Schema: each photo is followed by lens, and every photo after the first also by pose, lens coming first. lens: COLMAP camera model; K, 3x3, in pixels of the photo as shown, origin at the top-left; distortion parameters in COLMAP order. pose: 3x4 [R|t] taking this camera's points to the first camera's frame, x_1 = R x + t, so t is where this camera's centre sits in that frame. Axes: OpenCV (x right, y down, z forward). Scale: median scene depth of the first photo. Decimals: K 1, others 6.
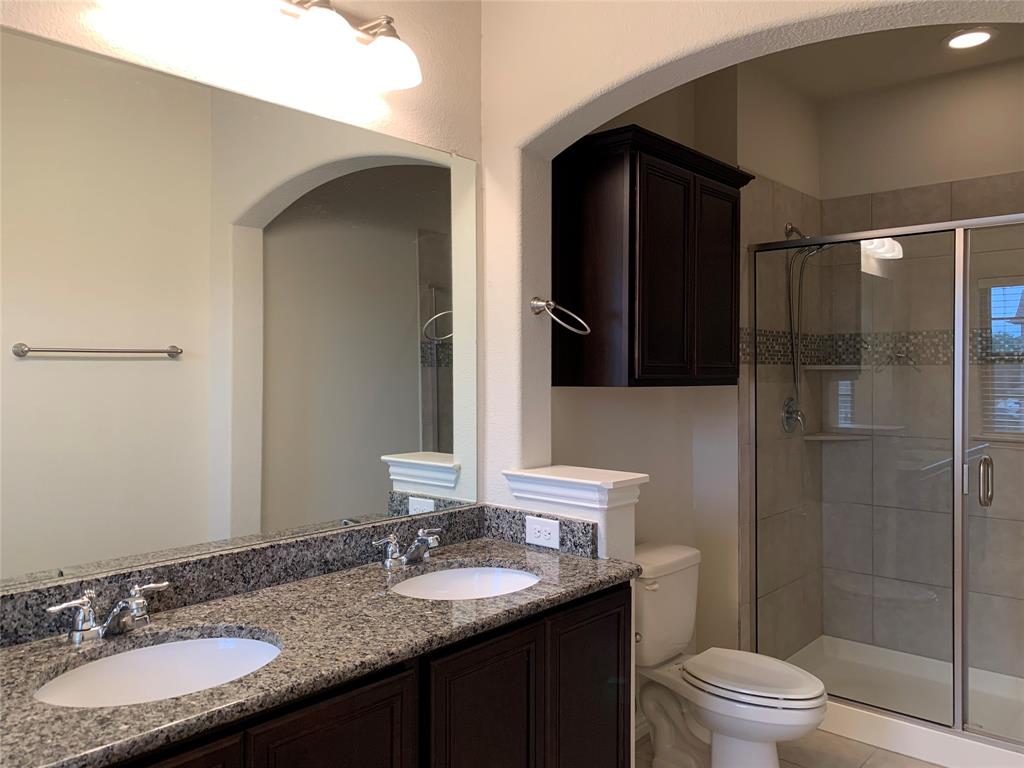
lens RADIAL K [[782.5, 0, 508.4], [0, 782.5, 376.1], [0, 0, 1]] dist [0.008784, -0.013225]
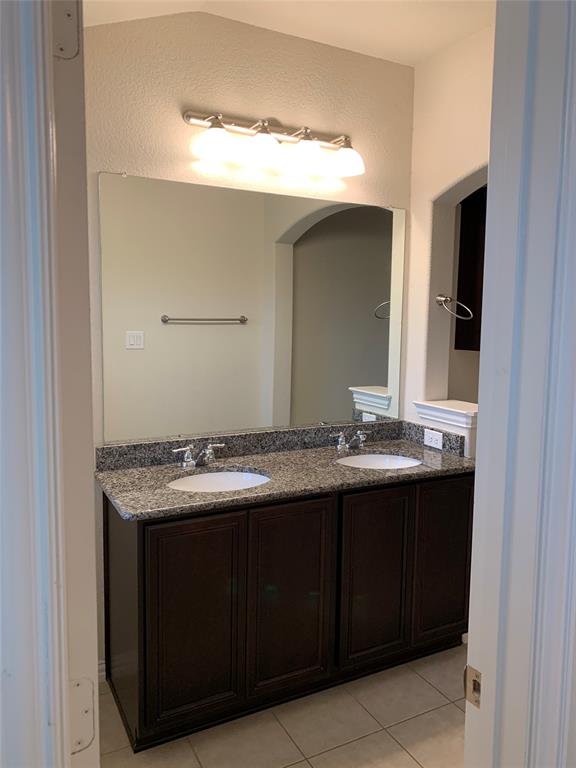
lens RADIAL K [[586.9, 0, 284.0], [0, 586.9, 378.3], [0, 0, 1]] dist [0.008784, -0.013225]
pose [[0.933448, 0.052978, -0.354779, 0.201865], [-0.019903, 0.995159, 0.096238, -0.047038], [0.358160, -0.082773, 0.929984, -0.290724]]
